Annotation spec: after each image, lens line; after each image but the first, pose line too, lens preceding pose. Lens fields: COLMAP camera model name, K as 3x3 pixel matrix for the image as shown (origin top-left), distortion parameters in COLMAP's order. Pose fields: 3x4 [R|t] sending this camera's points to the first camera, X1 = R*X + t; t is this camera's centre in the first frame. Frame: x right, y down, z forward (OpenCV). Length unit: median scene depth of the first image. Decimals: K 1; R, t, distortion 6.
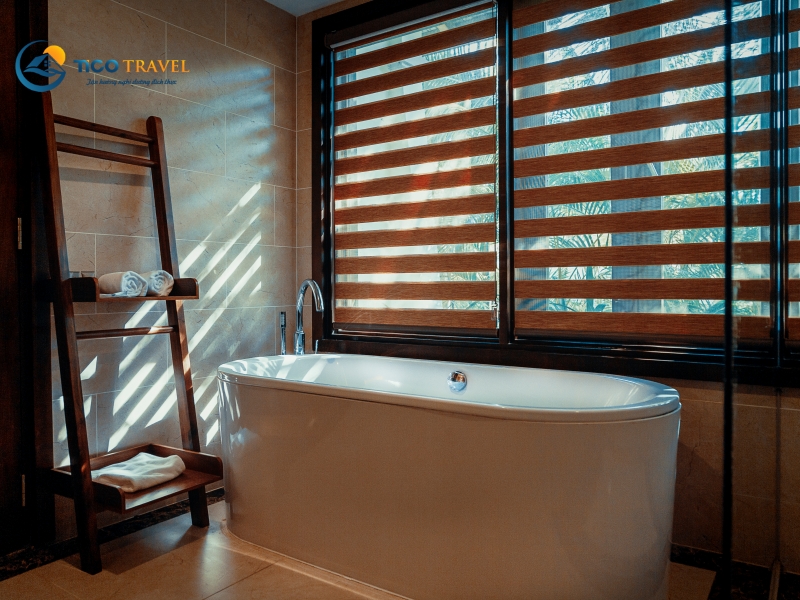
lens RADIAL K [[601.6, 0, 400.0], [0, 601.6, 300.0], [0, 0, 1]] dist [0.000682, 0.001813]
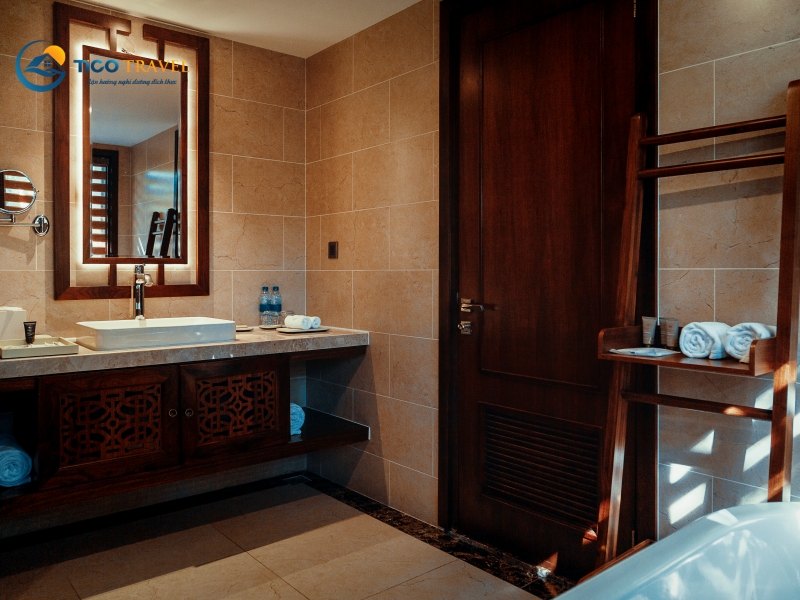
lens RADIAL K [[629.2, 0, 399.8], [0, 629.2, 277.8], [0, 0, 1]] dist [-0.002151, -0.001556]
pose [[-0.264827, 0.011163, -0.964231, 0.368723], [-0.020577, 0.999640, 0.017225, -0.103422], [0.964076, 0.024403, -0.264502, 0.818287]]
